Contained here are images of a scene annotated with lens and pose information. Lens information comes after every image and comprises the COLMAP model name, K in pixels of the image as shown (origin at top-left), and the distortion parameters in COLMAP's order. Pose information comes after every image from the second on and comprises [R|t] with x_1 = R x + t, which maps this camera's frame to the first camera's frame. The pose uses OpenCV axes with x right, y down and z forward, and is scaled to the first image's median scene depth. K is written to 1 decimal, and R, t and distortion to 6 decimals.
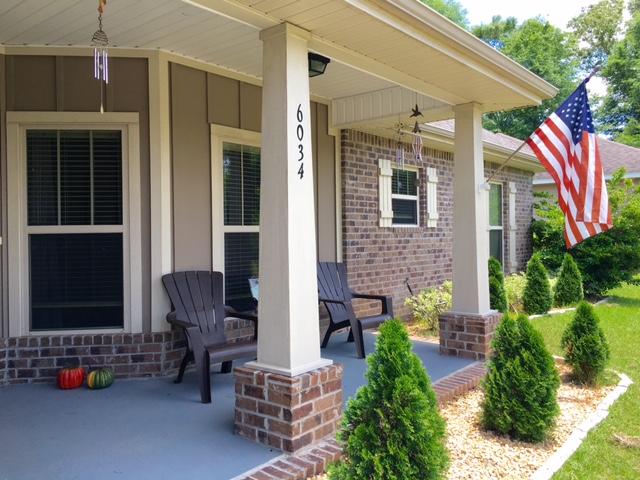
lens RADIAL K [[542.0, 0, 320.6], [0, 542.0, 238.6], [0, 0, 1]] dist [0.019940, 0.000827]
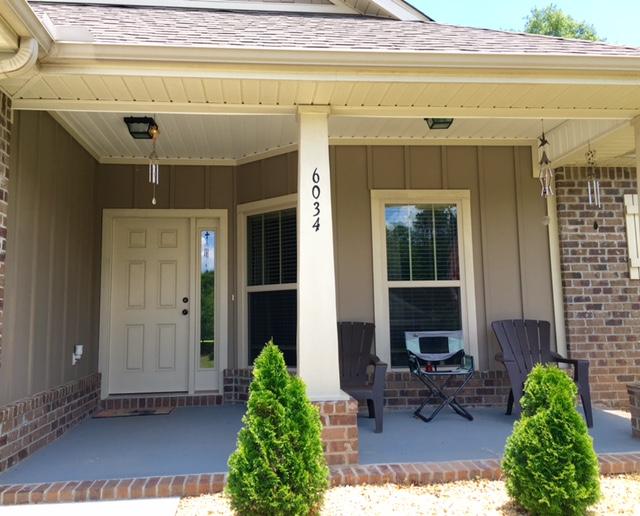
lens RADIAL K [[593.5, 0, 318.4], [0, 593.5, 256.2], [0, 0, 1]] dist [0.025524, 0.000000]
pose [[0.701115, -0.073172, -0.709284, 0.549224], [0.000971, 0.994818, -0.101668, 0.045212], [0.713047, 0.070593, 0.697553, 0.081417]]
